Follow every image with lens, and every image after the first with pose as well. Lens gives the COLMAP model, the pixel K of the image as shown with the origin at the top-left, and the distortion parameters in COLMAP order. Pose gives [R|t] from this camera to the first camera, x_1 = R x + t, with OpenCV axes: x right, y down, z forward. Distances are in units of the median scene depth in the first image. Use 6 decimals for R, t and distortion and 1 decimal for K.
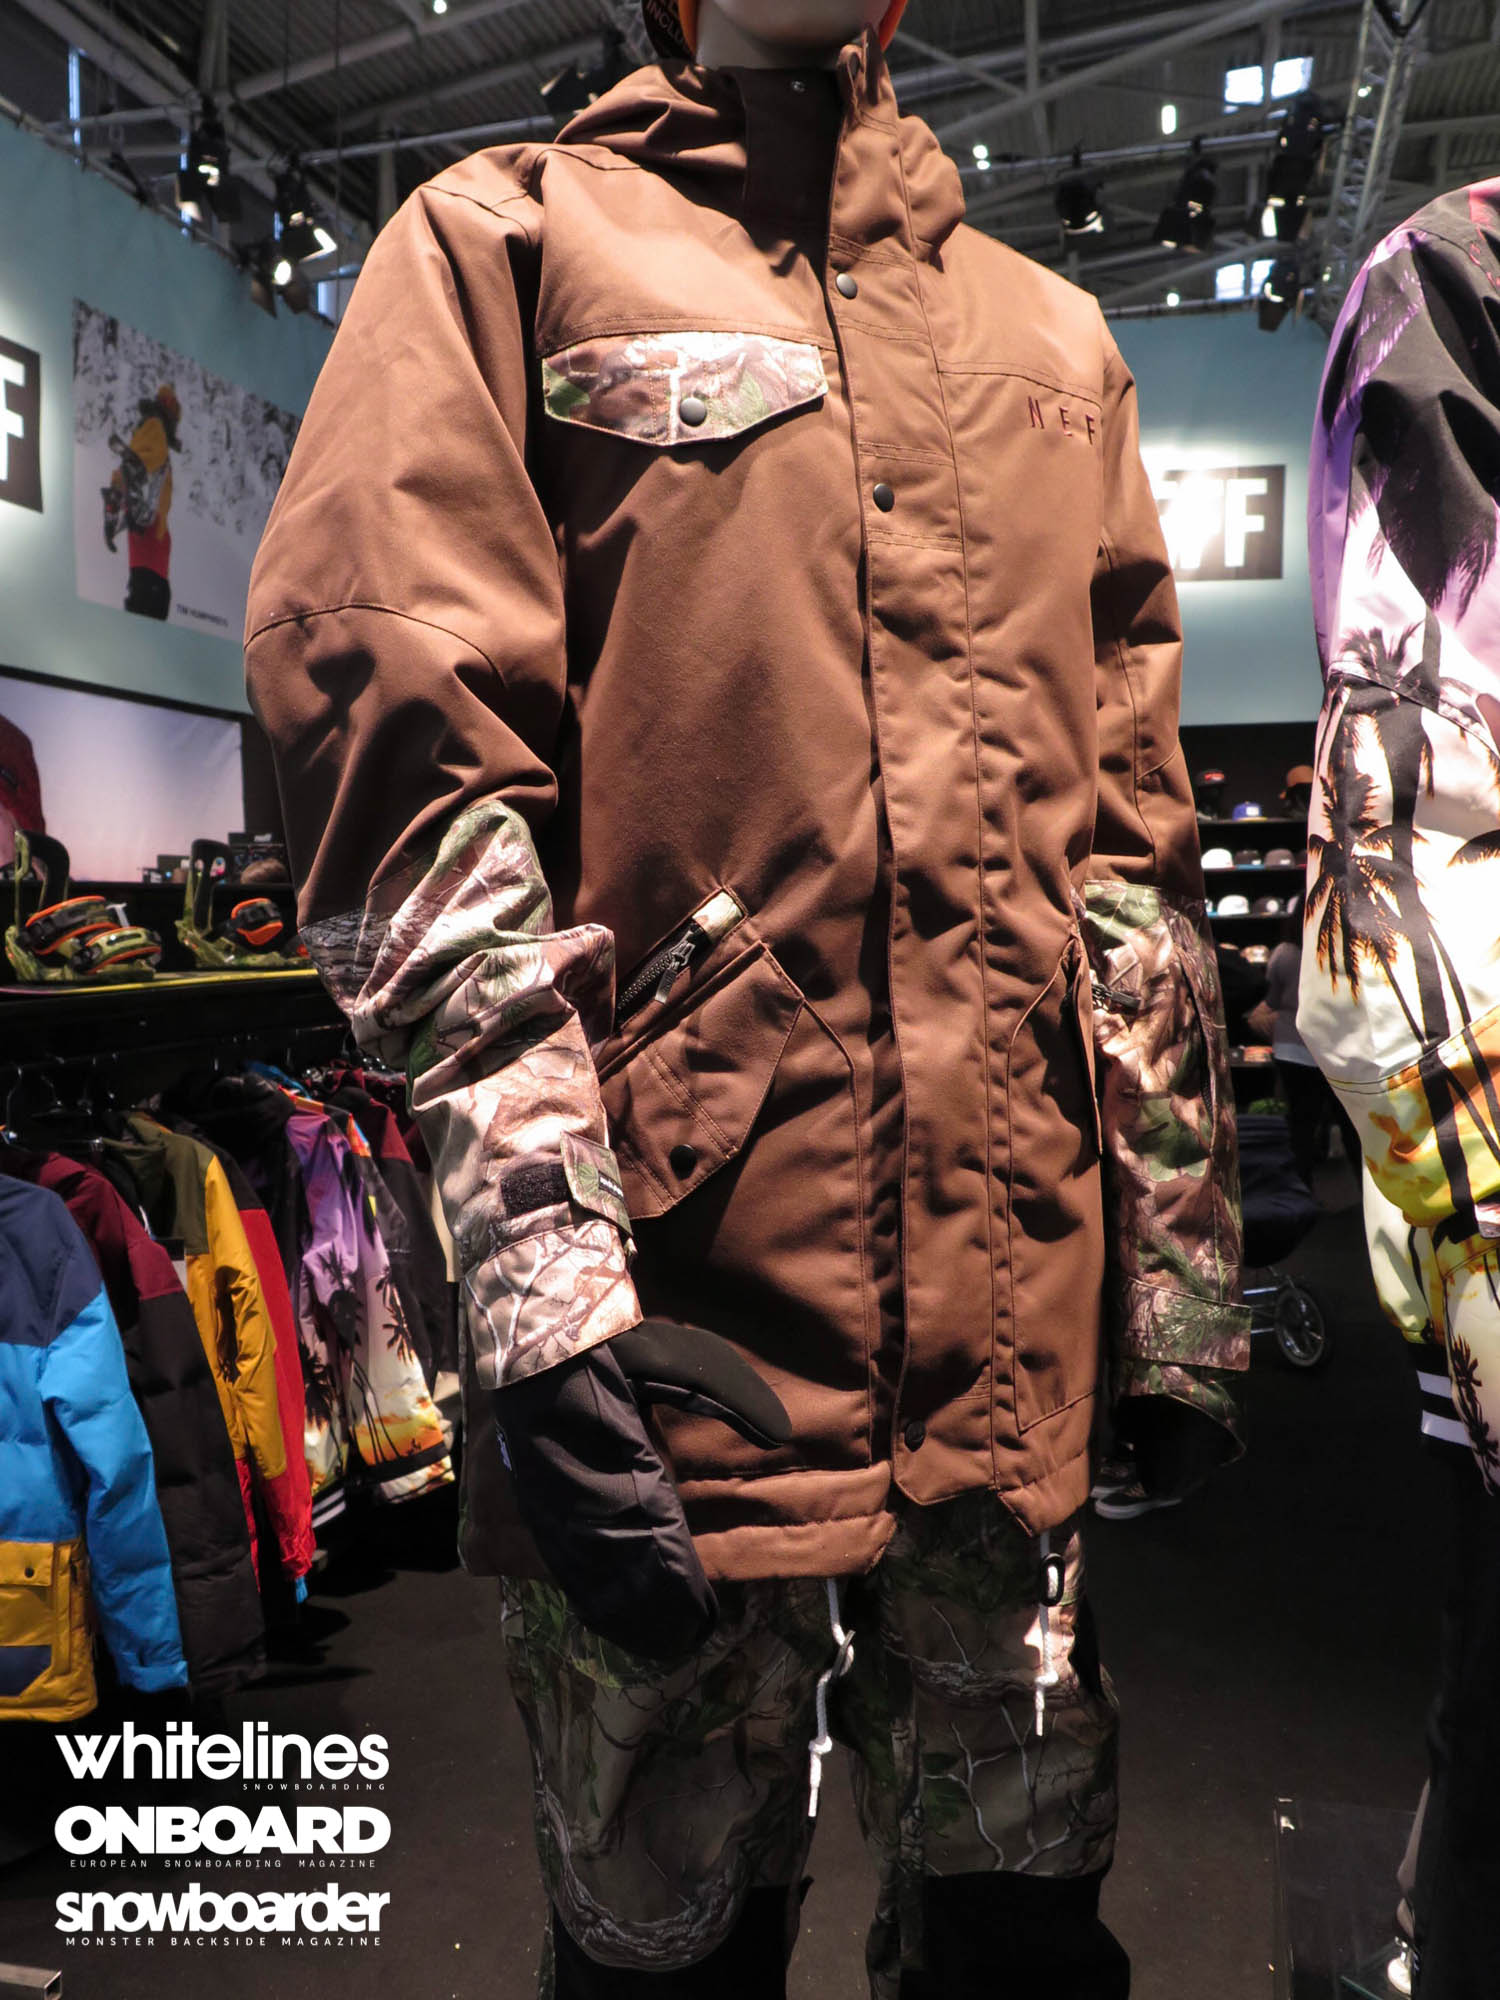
lens RADIAL K [[1666.2, 0, 750.0], [0, 1666.2, 1000.0], [0, 0, 1]] dist [-0.020884, 0.002404]
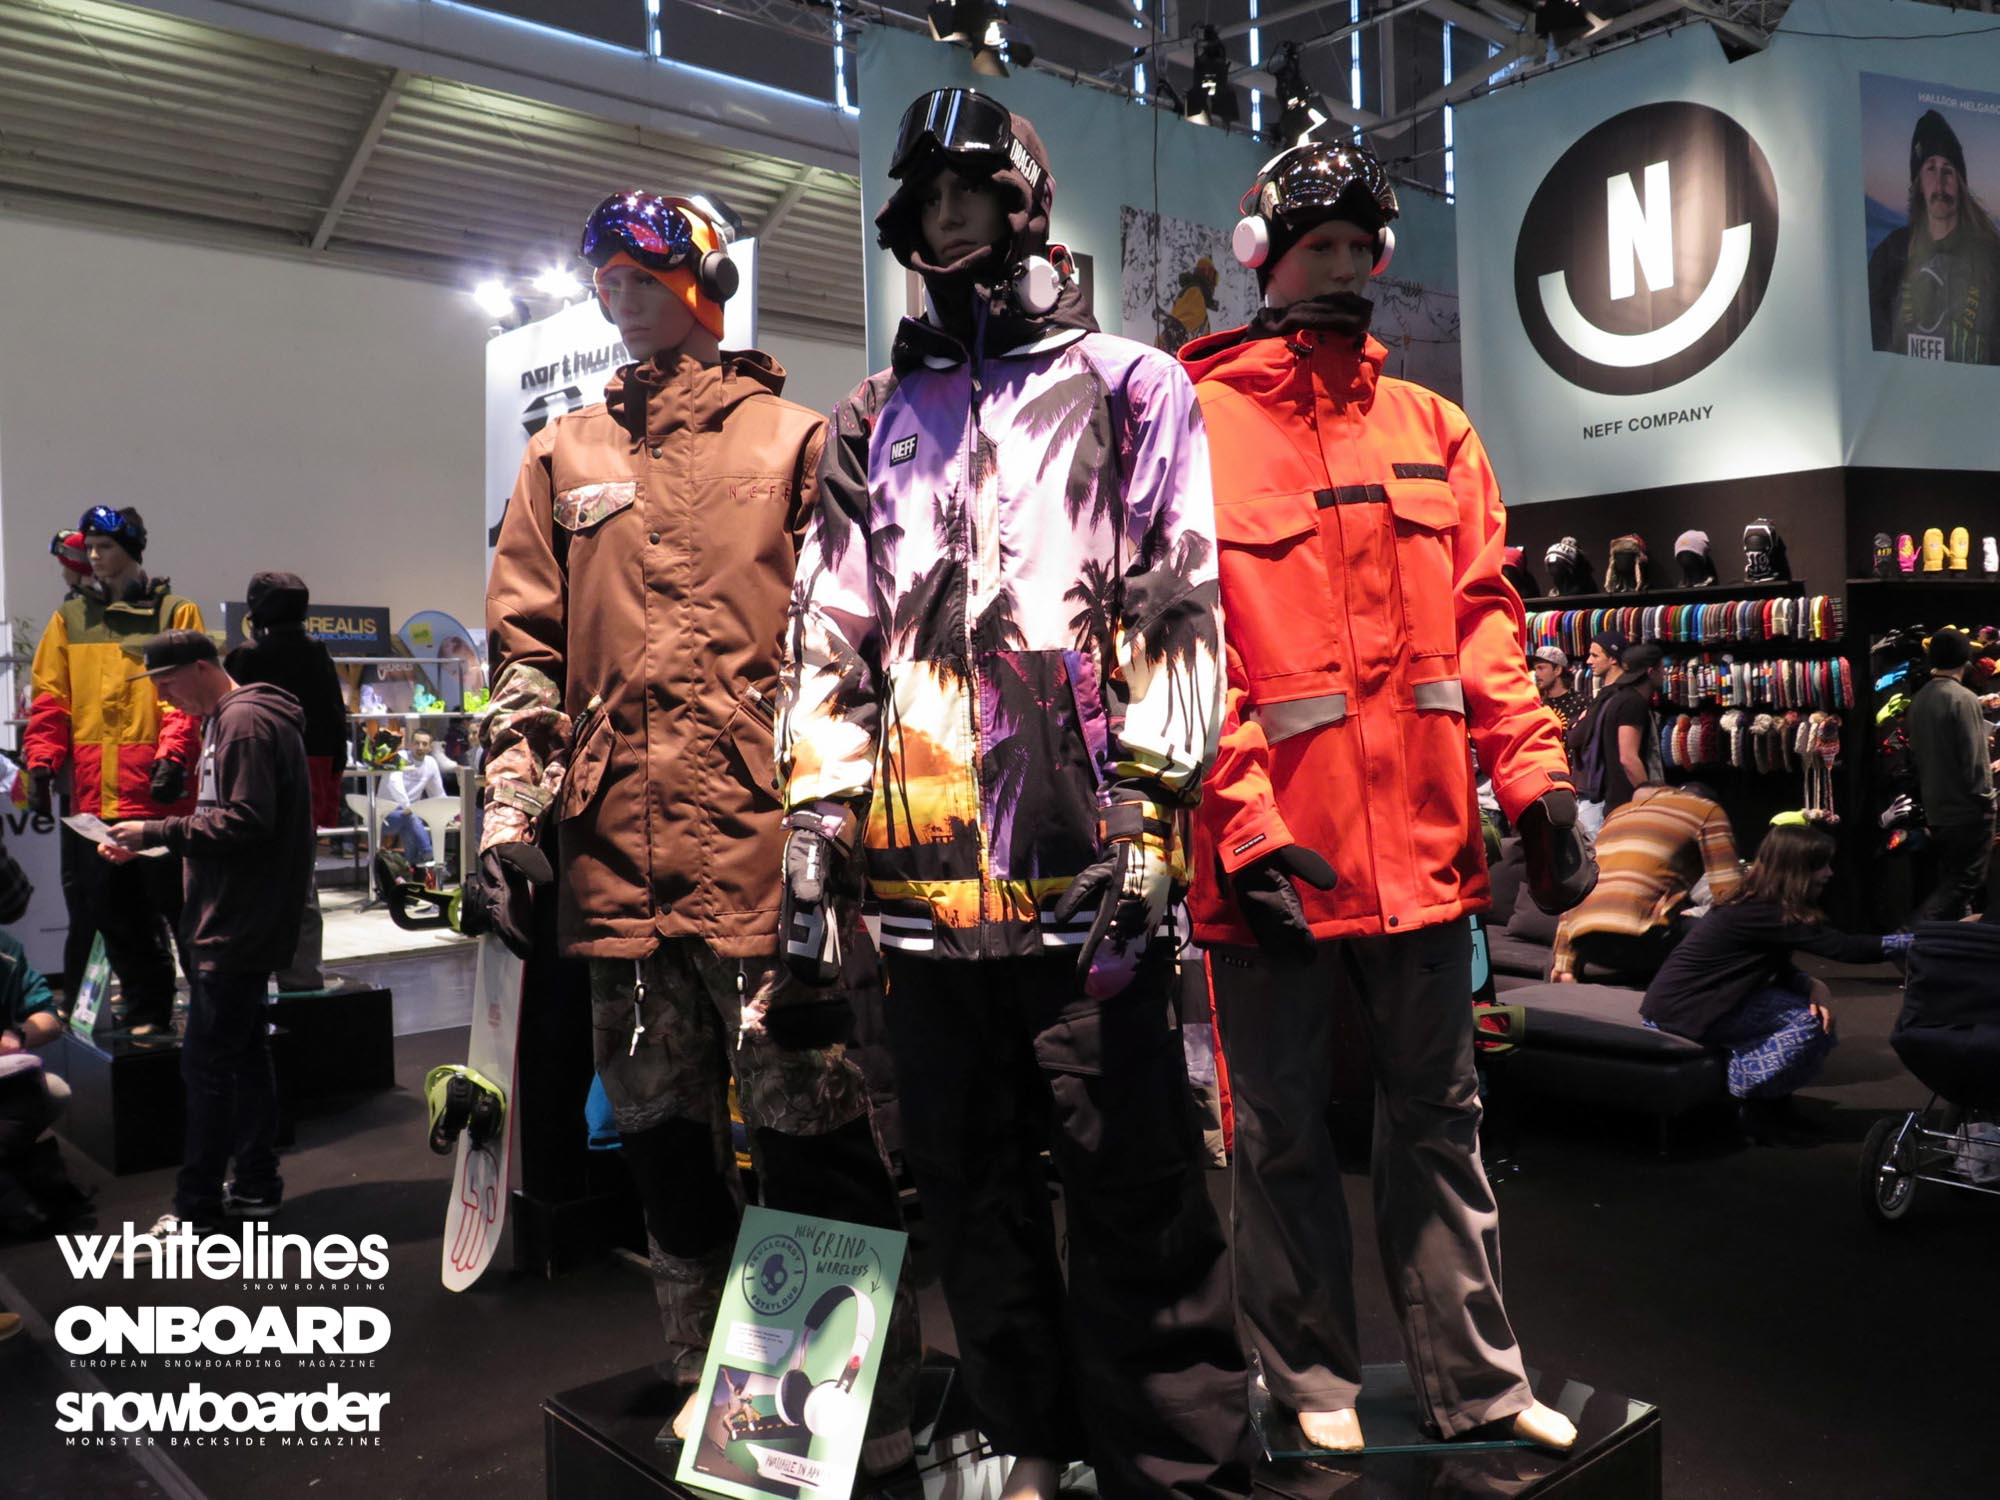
lens RADIAL K [[1666.2, 0, 1000.0], [0, 1666.2, 750.0], [0, 0, 1]] dist [-0.020884, 0.002404]
pose [[0.831328, 0.005589, -0.555755, 1.919735], [-0.014581, 0.999825, -0.011757, 0.044495], [0.555591, 0.017878, 0.831263, -0.816587]]
